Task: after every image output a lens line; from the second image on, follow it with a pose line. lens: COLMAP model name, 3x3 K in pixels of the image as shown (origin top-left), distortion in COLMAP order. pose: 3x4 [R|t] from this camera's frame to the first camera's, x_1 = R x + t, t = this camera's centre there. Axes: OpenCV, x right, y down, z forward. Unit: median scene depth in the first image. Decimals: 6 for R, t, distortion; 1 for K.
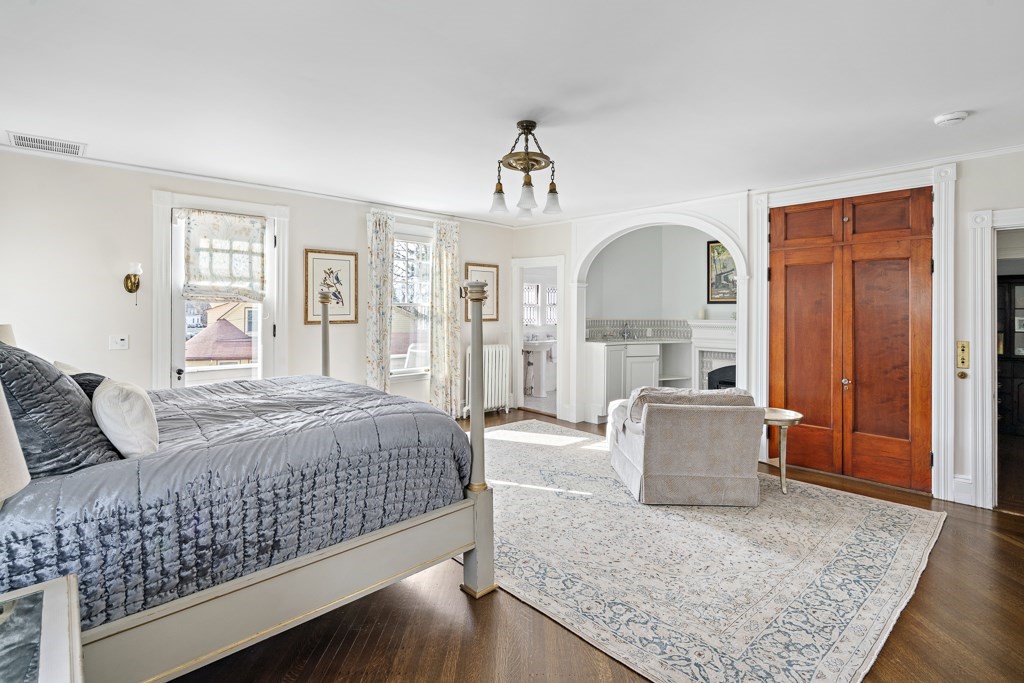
lens RADIAL K [[497.2, 0, 510.6], [0, 497.2, 312.8], [0, 0, 1]] dist [0.002843, -0.000734]
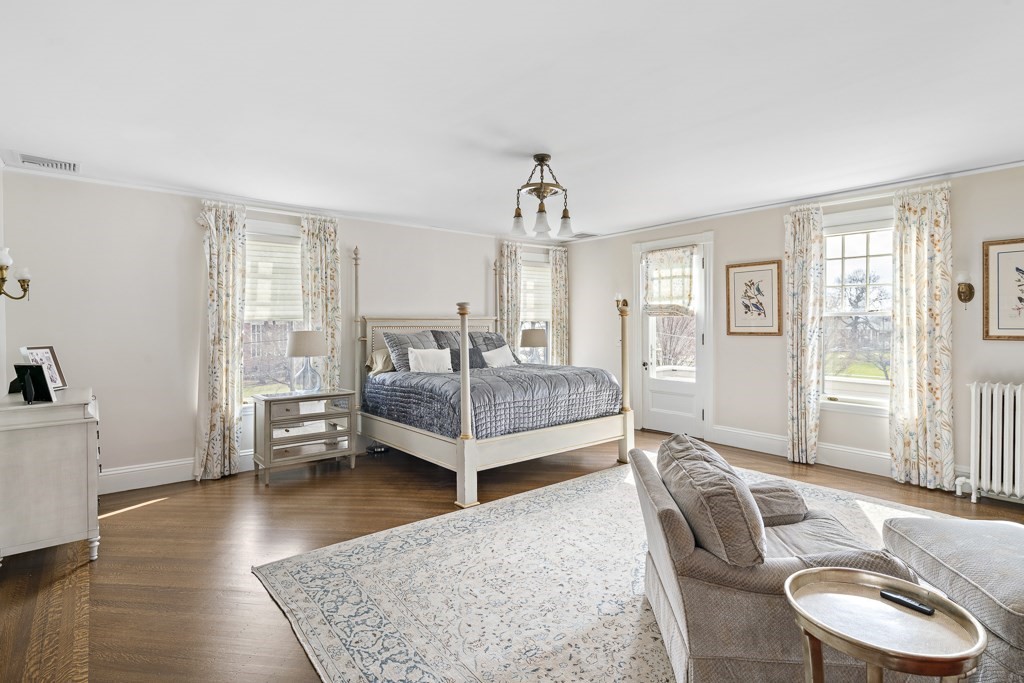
lens RADIAL K [[497.2, 0, 507.3], [0, 497.2, 324.1], [0, 0, 1]] dist [0.002843, -0.000734]
pose [[-0.066995, -0.002308, -0.997751, 0.765152], [-0.006896, 0.999975, -0.001850, 0.005406], [0.997729, 0.006756, -0.067009, 0.652561]]
